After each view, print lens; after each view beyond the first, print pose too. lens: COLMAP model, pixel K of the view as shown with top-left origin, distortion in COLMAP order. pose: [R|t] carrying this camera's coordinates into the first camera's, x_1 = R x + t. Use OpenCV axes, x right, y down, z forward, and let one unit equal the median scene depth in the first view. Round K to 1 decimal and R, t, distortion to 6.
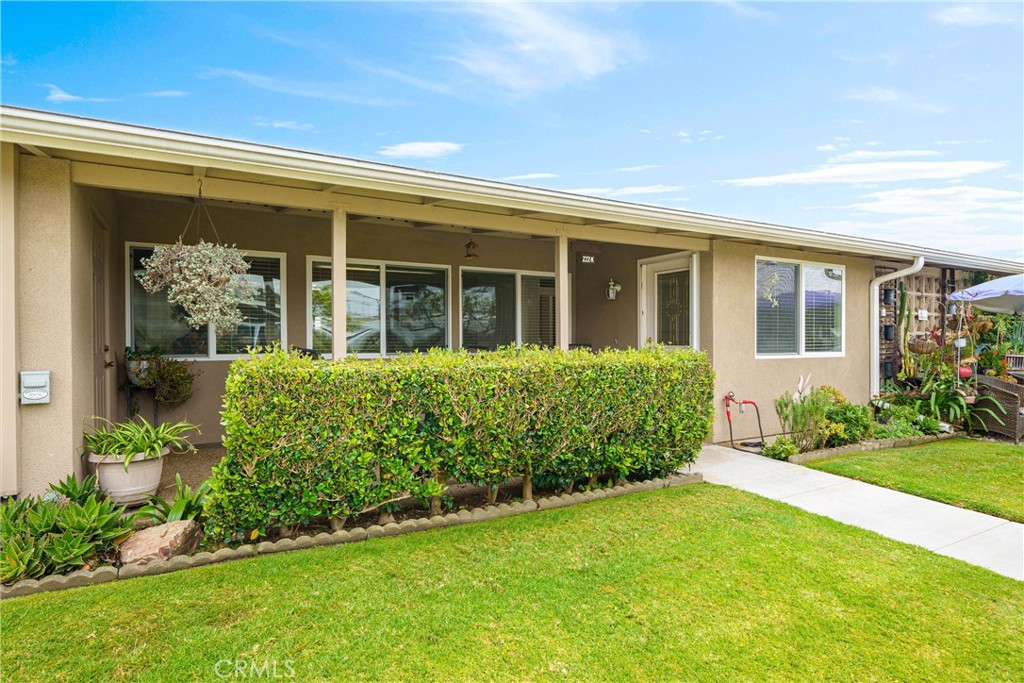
lens RADIAL K [[559.2, 0, 512.0], [0, 559.2, 341.5], [0, 0, 1]] dist [0.001749, 0.000679]
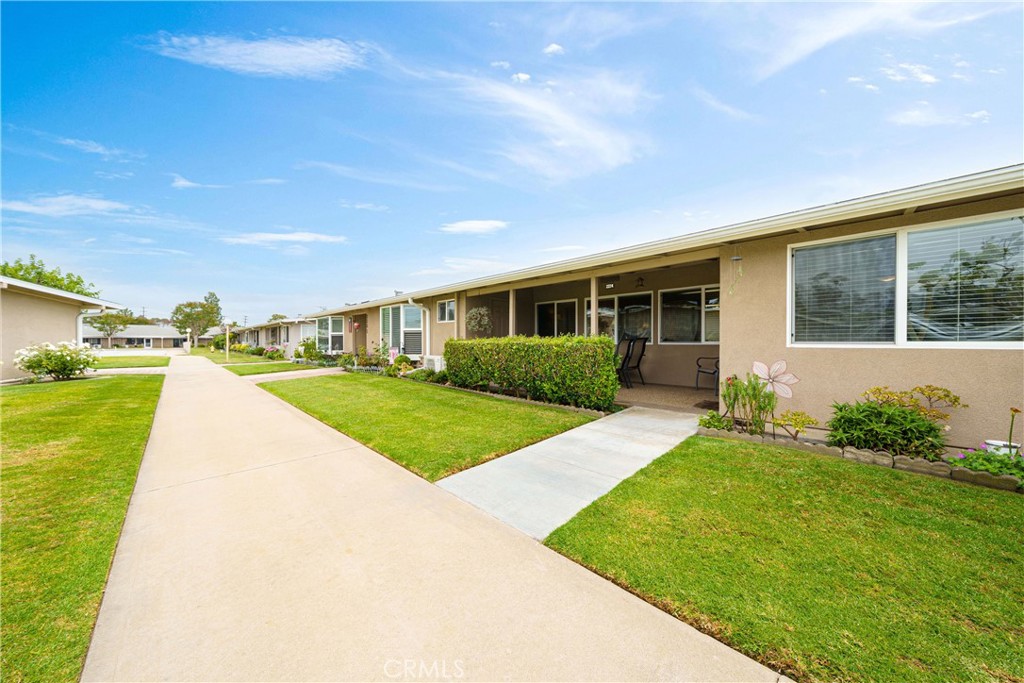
lens RADIAL K [[345.6, 0, 515.6], [0, 345.6, 346.2], [0, 0, 1]] dist [-0.001223, -0.000096]
pose [[0.260928, 0.014799, -0.965245, 1.055116], [0.000060, 0.999882, 0.015346, 0.022680], [0.965358, -0.004062, 0.260896, 0.416548]]
